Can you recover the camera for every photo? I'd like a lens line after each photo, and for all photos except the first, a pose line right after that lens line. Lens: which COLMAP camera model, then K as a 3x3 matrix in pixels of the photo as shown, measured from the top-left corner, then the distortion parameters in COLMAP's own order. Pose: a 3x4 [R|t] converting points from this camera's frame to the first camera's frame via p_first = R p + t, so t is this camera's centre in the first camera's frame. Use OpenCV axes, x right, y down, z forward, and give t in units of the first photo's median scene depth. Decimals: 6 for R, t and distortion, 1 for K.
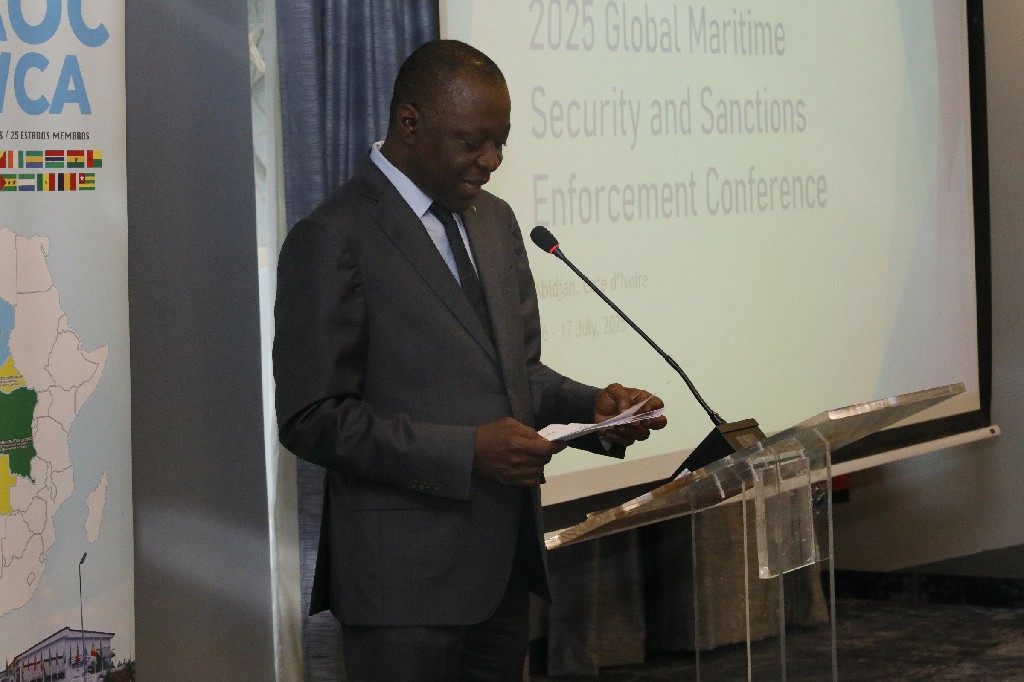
lens RADIAL K [[3086.7, 0, 512.0], [0, 3086.7, 341.0], [0, 0, 1]] dist [0.041794, 1.096819]
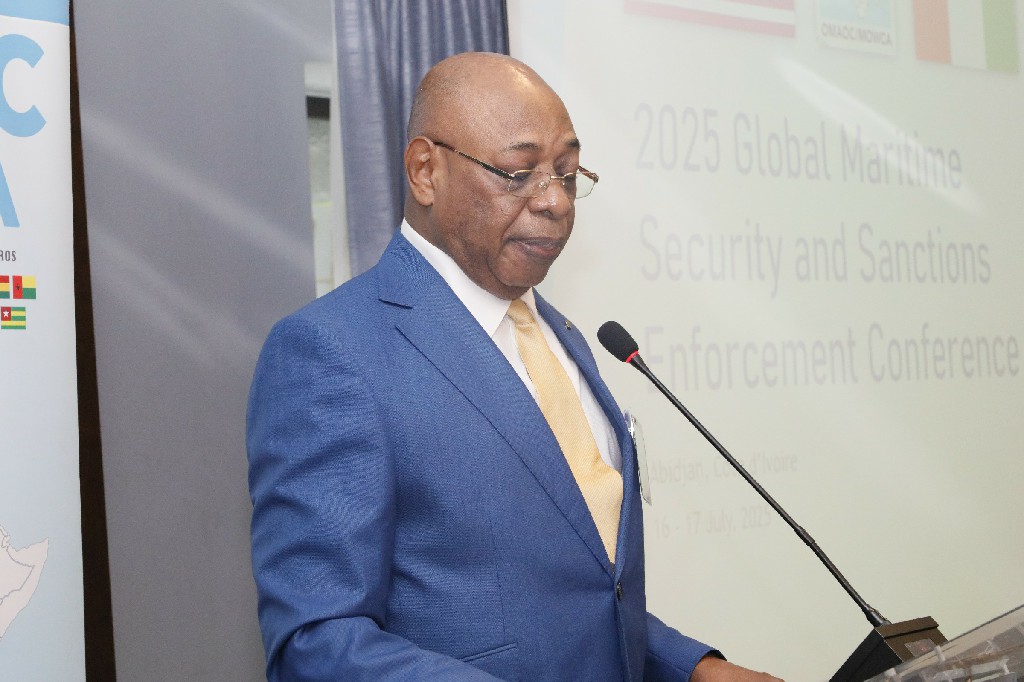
lens RADIAL K [[3086.7, 0, 512.0], [0, 3086.7, 341.0], [0, 0, 1]] dist [0.041794, 1.096819]
pose [[0.998022, -0.024500, -0.057894, 0.017322], [0.019909, 0.996708, -0.078596, 0.010390], [0.059629, 0.077288, 0.995224, 0.198249]]
